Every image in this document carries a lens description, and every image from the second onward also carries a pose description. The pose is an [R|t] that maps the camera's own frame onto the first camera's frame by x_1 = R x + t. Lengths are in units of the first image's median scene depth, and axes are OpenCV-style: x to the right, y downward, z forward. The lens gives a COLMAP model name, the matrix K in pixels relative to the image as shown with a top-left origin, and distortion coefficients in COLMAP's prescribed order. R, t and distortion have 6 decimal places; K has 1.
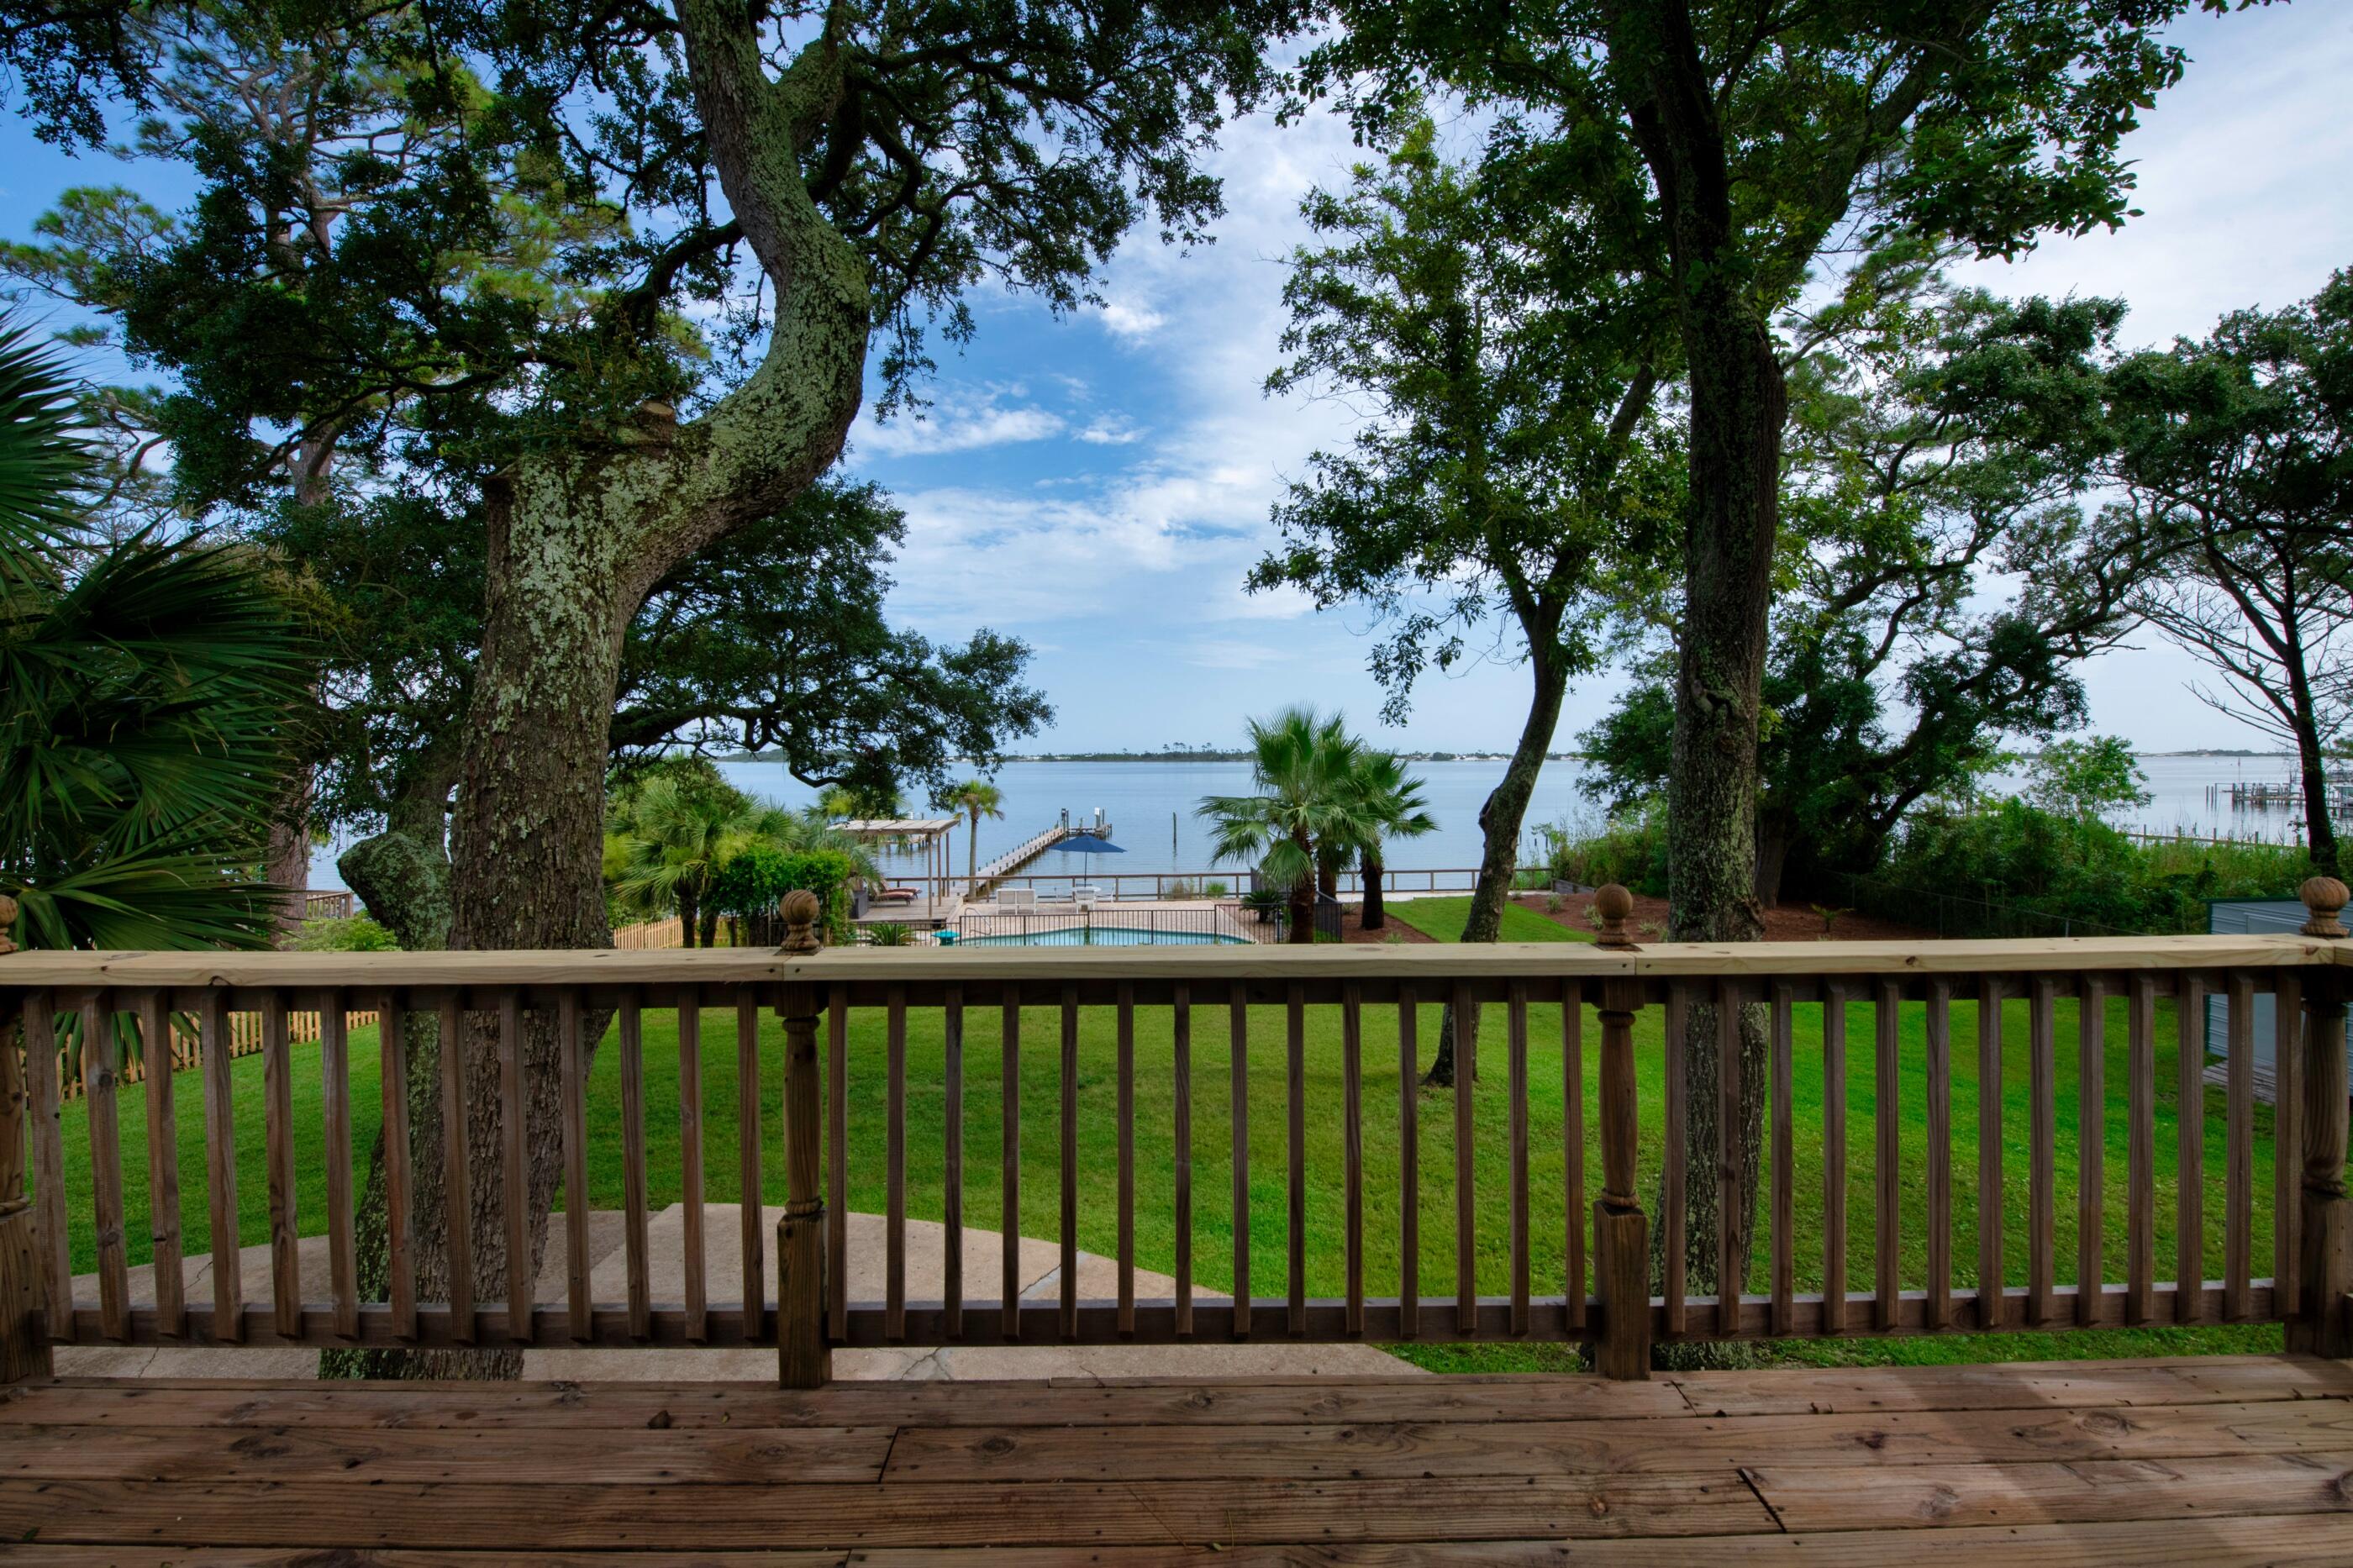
lens RADIAL K [[969.5, 0, 1206.4], [0, 969.5, 783.1], [0, 0, 1]] dist [-0.001064, -0.004001]
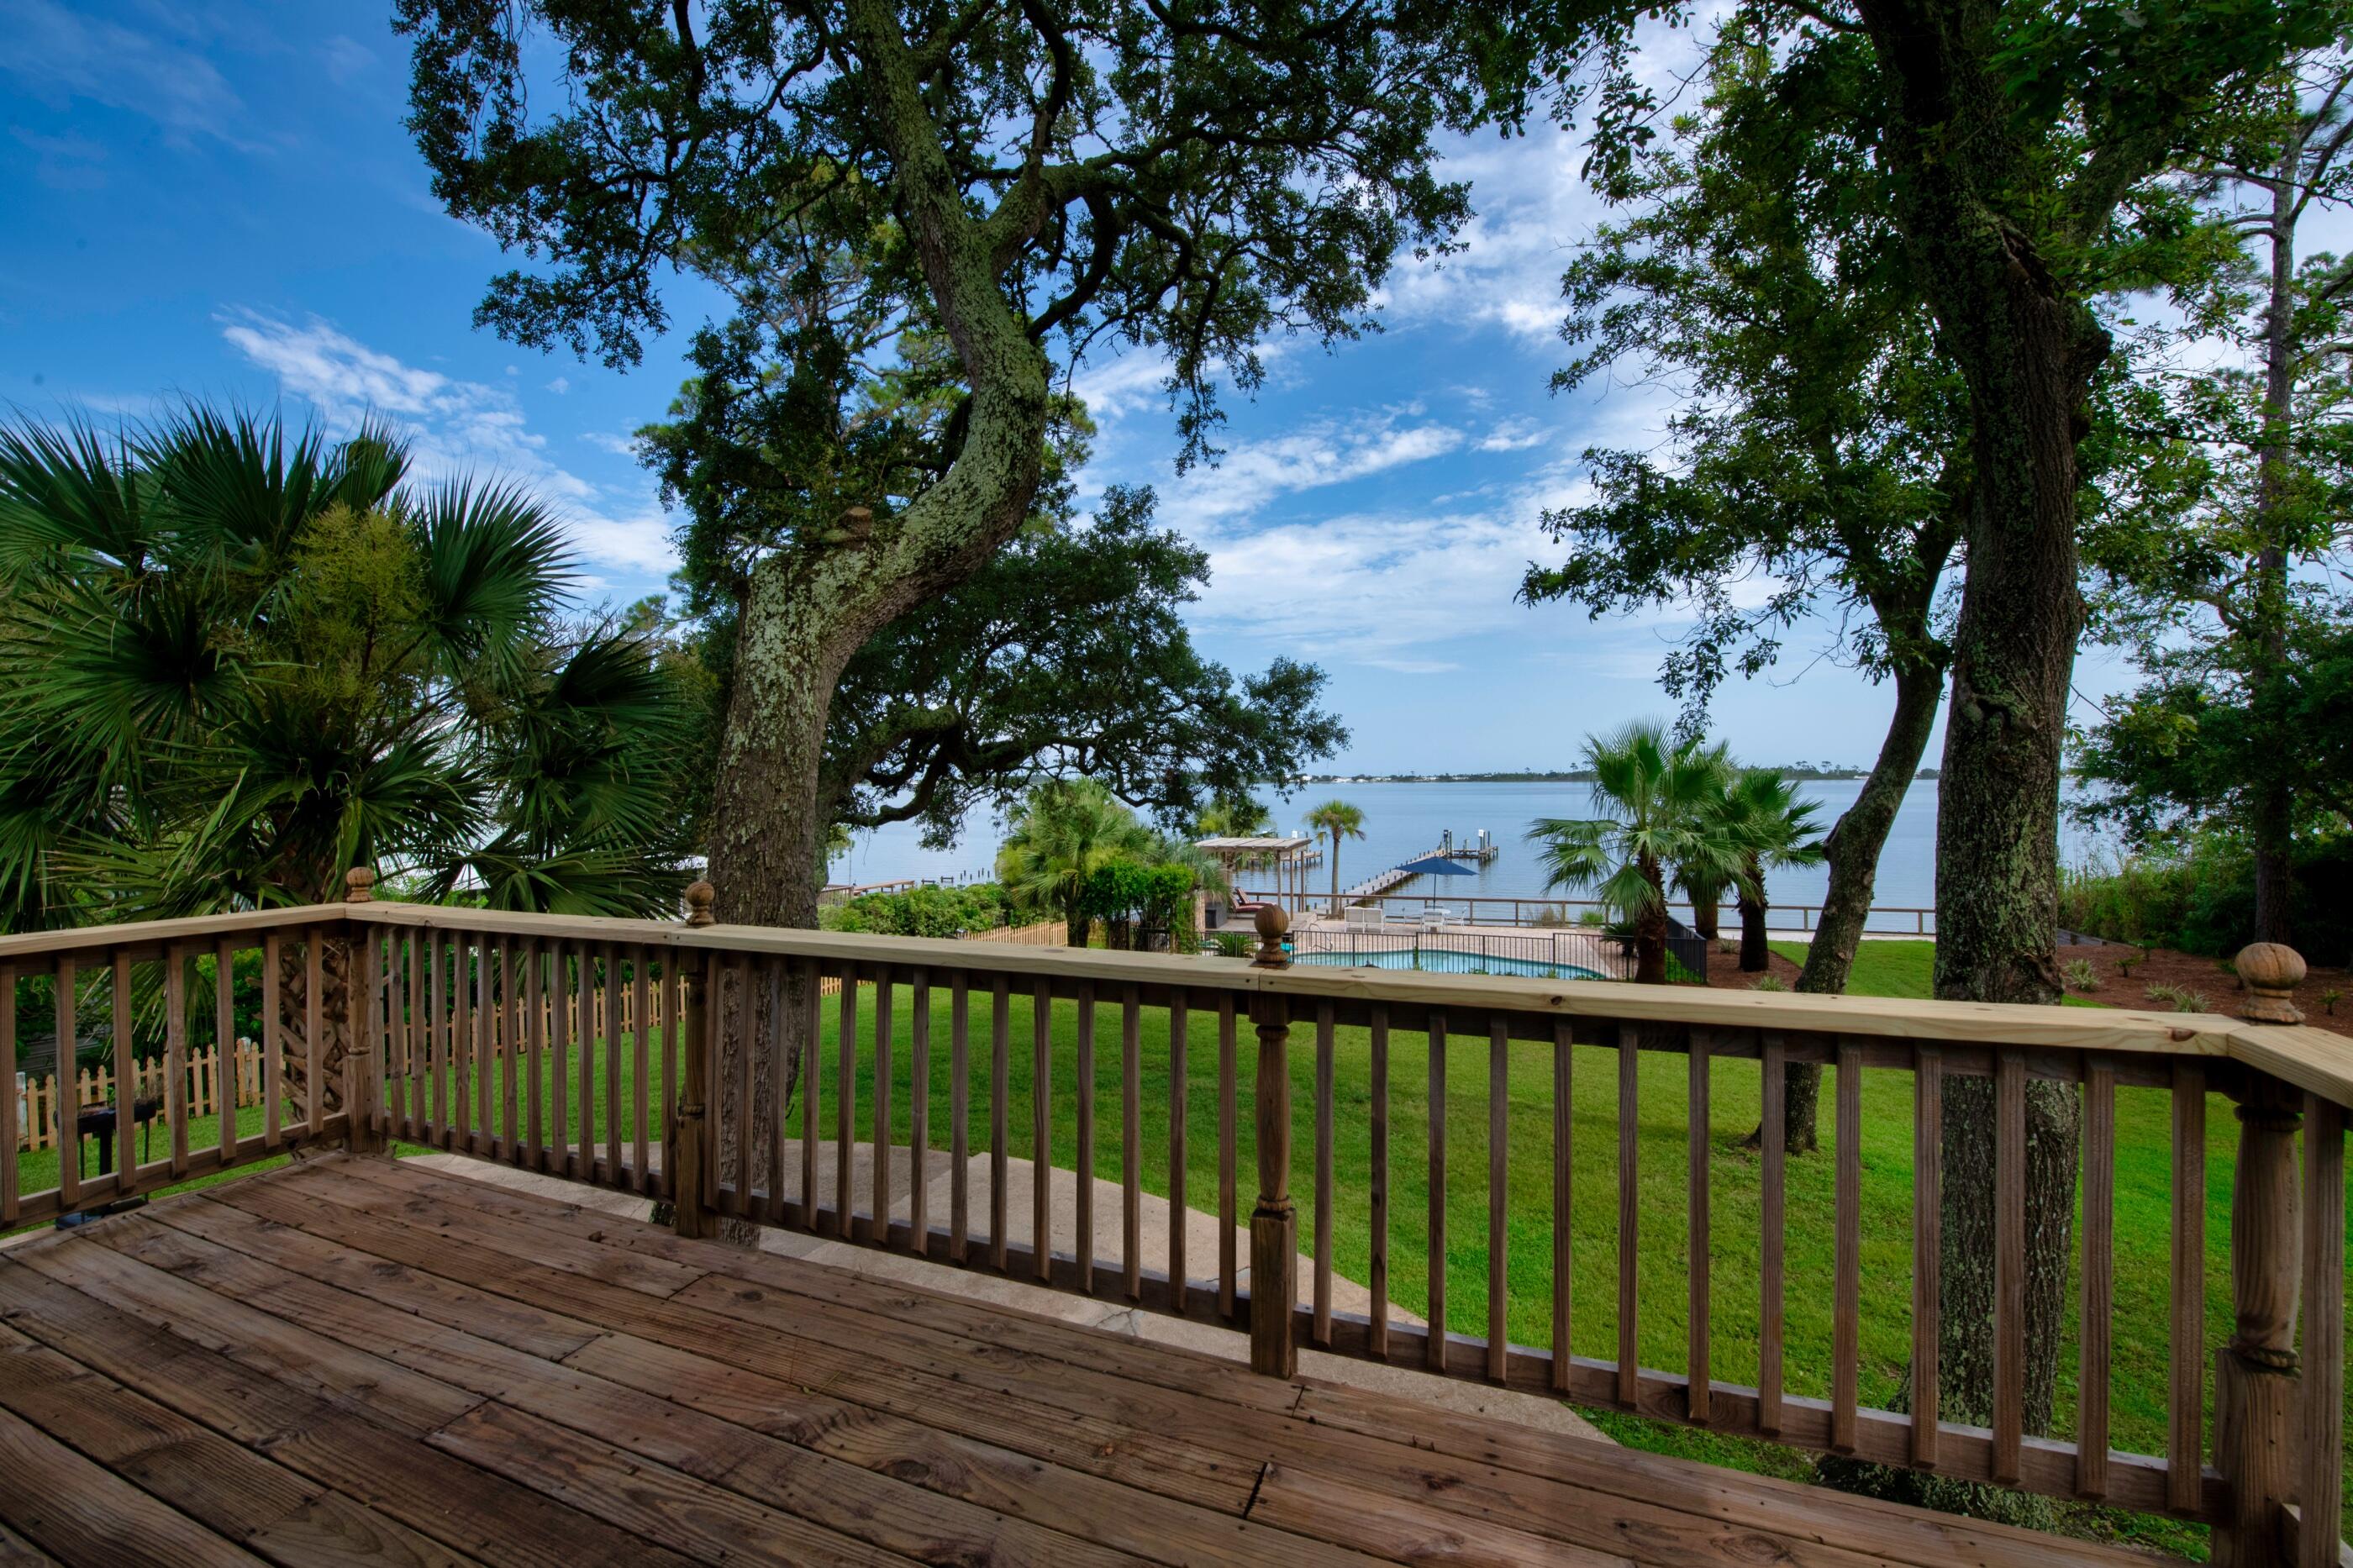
lens RADIAL K [[969.5, 0, 1214.3], [0, 969.5, 811.4], [0, 0, 1]] dist [-0.001064, -0.004001]
pose [[0.919968, 0.007351, -0.391925, 0.124810], [-0.004177, 0.999951, 0.008950, -0.001145], [0.391971, -0.006597, 0.919954, 0.001590]]
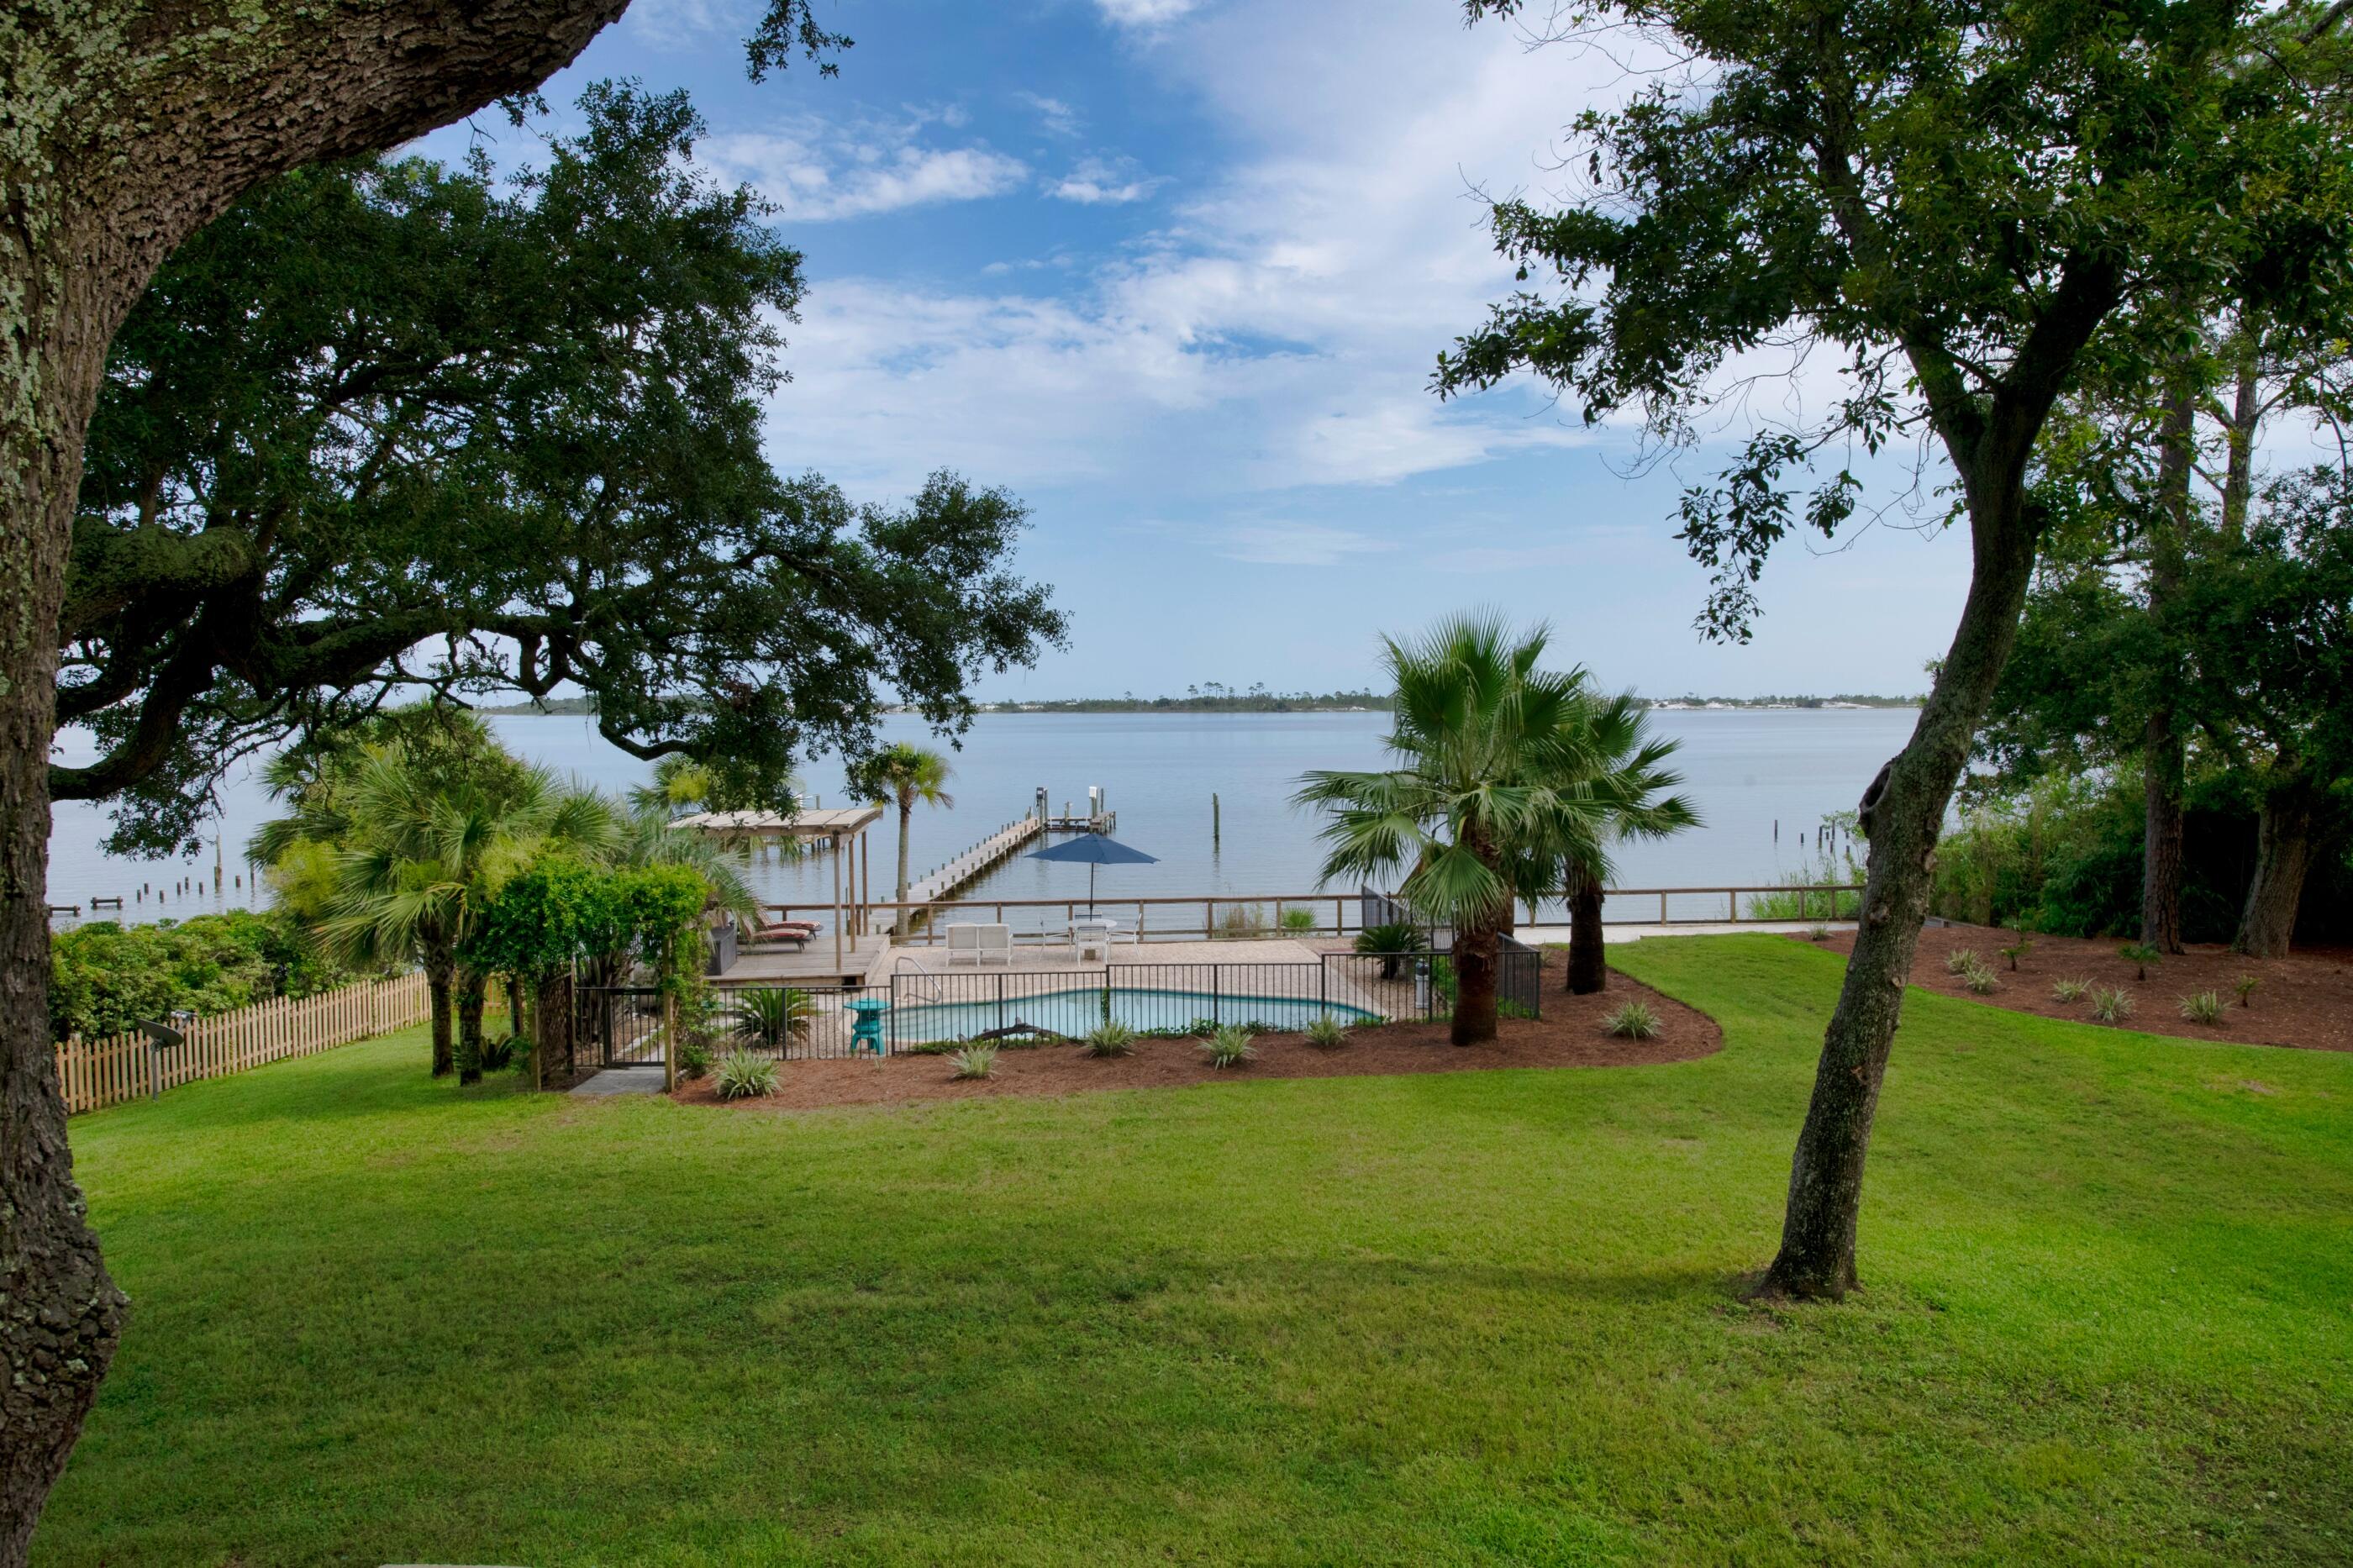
lens RADIAL K [[1512.1, 0, 1218.2], [0, 1512.1, 814.8], [0, 0, 1]] dist [-0.018225, 0.021742]
pose [[0.999762, -0.002071, -0.021700, -0.059048], [0.003069, 0.998934, 0.046049, -0.003183], [0.021582, -0.046105, 0.998703, 0.146047]]
